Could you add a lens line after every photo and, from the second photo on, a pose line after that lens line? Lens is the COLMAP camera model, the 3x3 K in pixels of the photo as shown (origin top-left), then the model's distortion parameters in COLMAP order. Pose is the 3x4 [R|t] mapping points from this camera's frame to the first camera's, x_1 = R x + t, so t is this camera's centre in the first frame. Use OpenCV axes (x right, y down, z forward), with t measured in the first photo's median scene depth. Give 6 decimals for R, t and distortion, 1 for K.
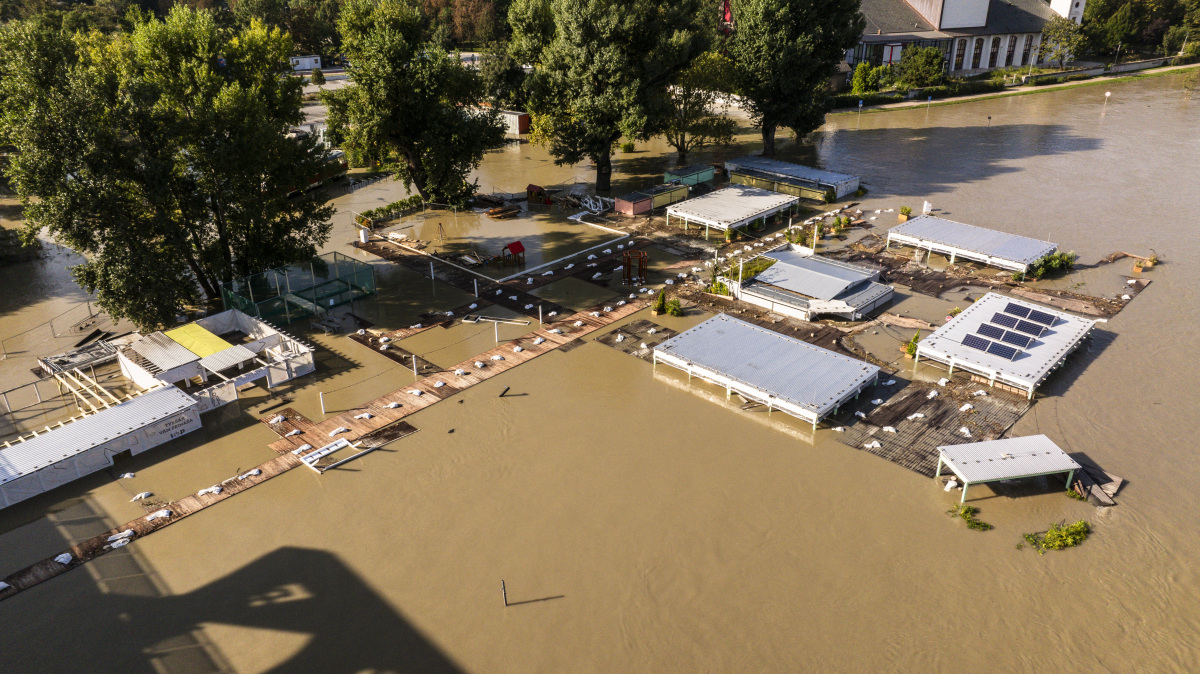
lens RADIAL K [[849.6, 0, 599.1], [0, 849.6, 336.1], [0, 0, 1]] dist [0.044878, 0.005922]
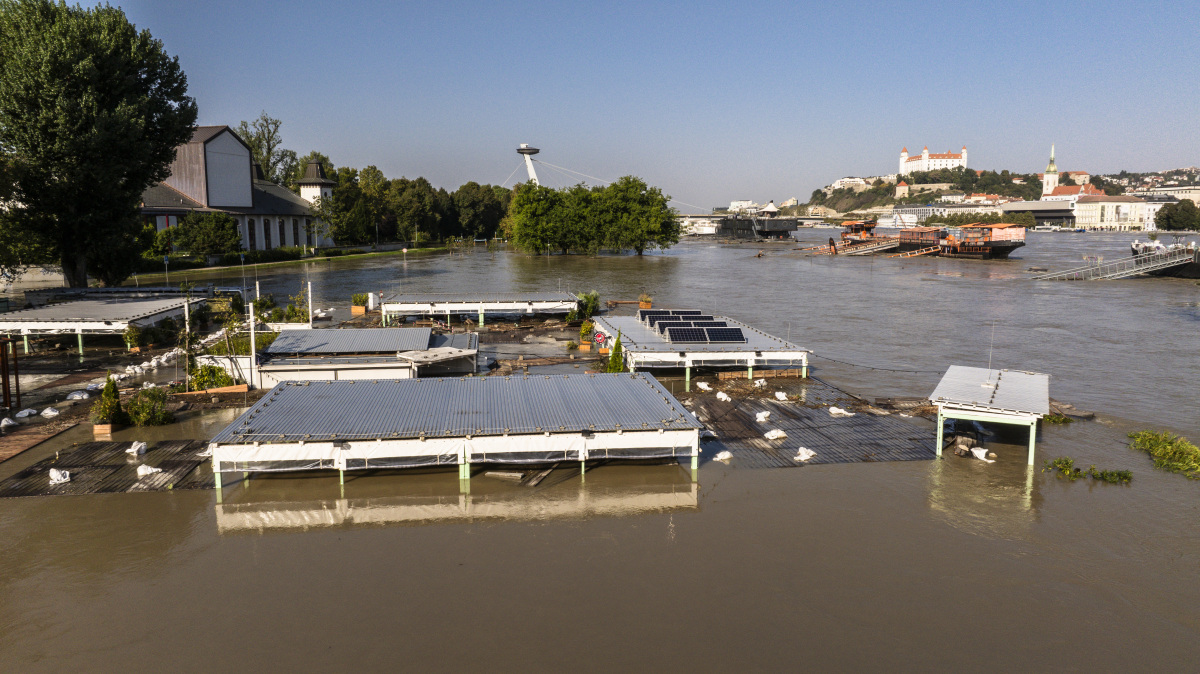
lens RADIAL K [[849.6, 0, 601.1], [0, 849.6, 340.7], [0, 0, 1]] dist [0.044878, 0.005922]
pose [[0.651112, -0.114959, 0.750225, -0.058785], [0.312501, 0.941394, -0.126964, 0.040854], [-0.691662, 0.317114, 0.648878, 0.334860]]
